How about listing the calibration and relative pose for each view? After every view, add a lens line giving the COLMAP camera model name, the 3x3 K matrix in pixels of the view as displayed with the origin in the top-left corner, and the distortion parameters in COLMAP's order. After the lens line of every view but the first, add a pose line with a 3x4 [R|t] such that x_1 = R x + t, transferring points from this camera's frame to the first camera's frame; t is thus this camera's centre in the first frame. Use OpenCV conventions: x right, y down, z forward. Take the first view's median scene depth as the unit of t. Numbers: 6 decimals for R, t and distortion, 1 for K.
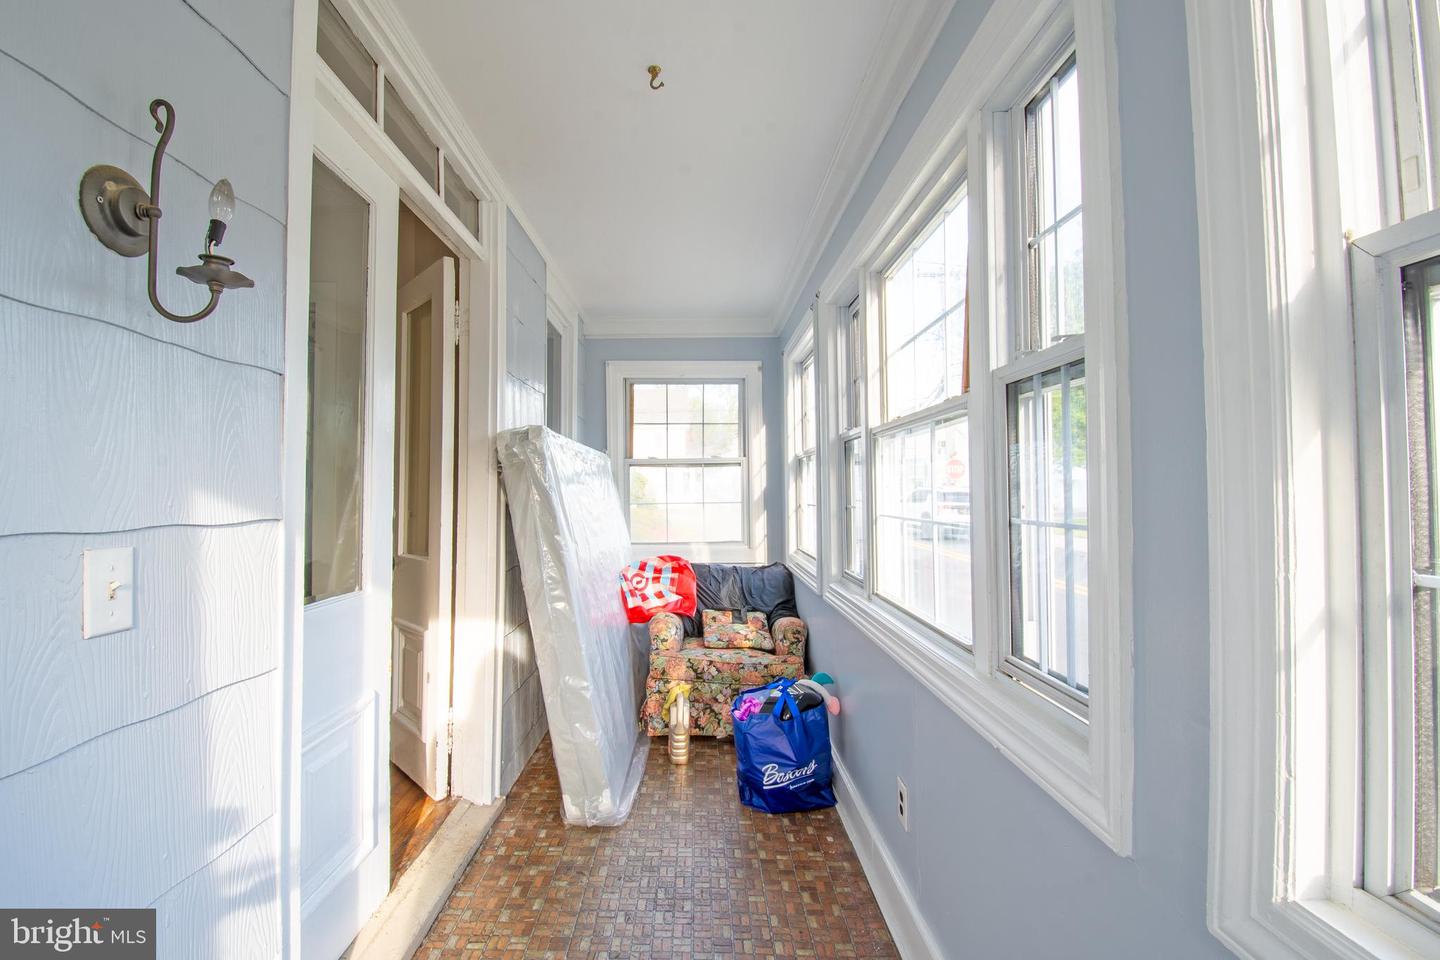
lens RADIAL K [[647.8, 0, 720.0], [0, 647.8, 480.0], [0, 0, 1]] dist [-0.001703, -0.000339]
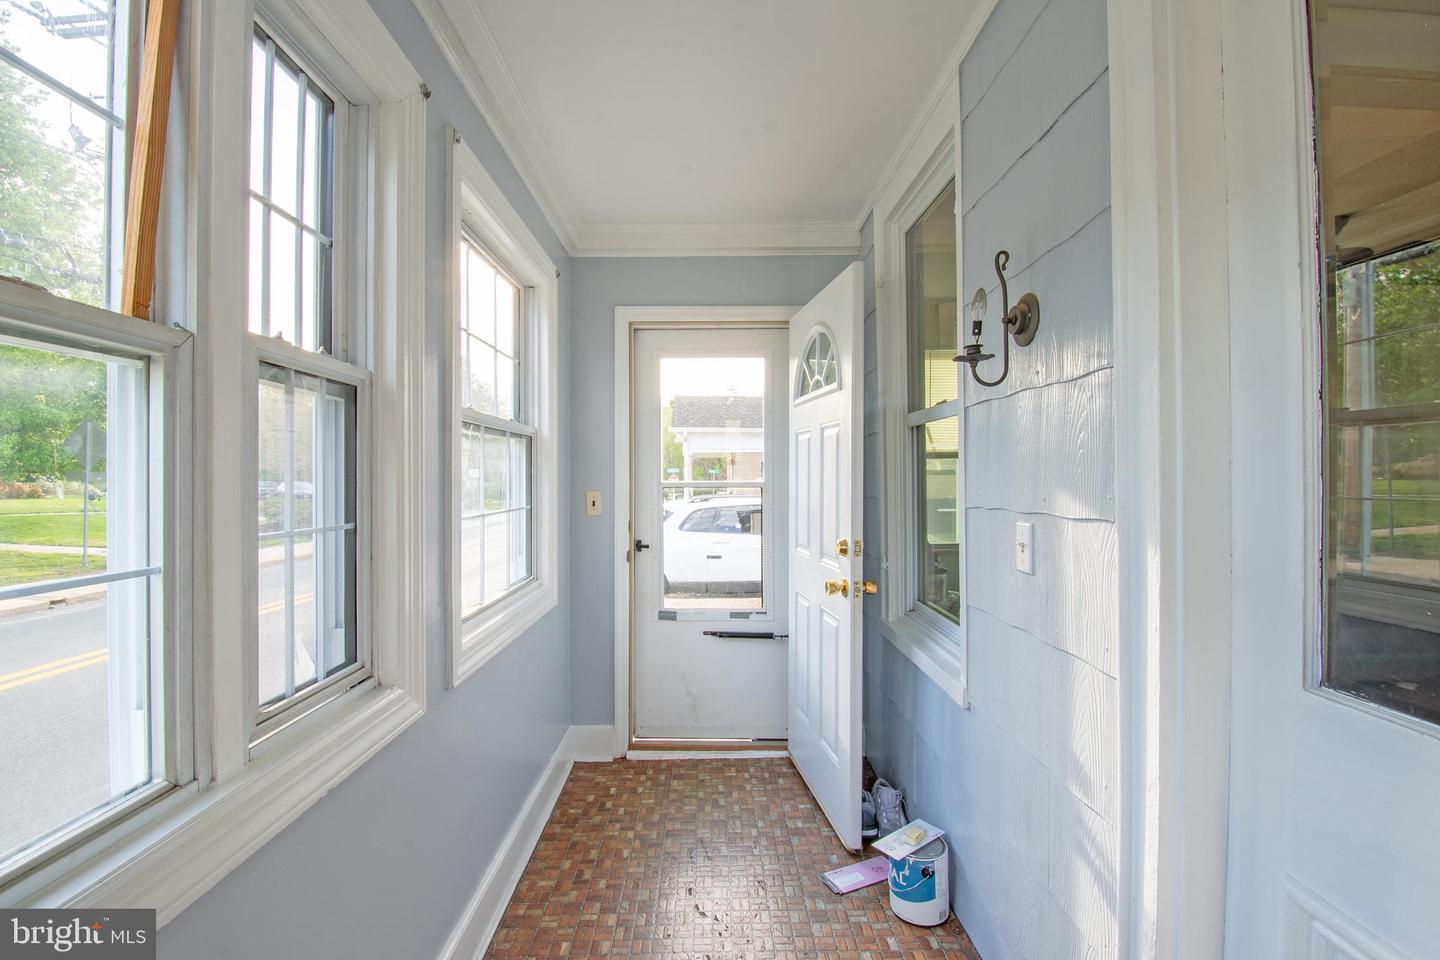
lens RADIAL K [[647.8, 0, 720.0], [0, 647.8, 480.0], [0, 0, 1]] dist [-0.001703, -0.000339]
pose [[-0.999508, 0.013444, 0.028341, -0.128453], [0.013115, 0.999845, -0.011755, 0.001784], [-0.028495, -0.011378, -0.999529, 2.095647]]
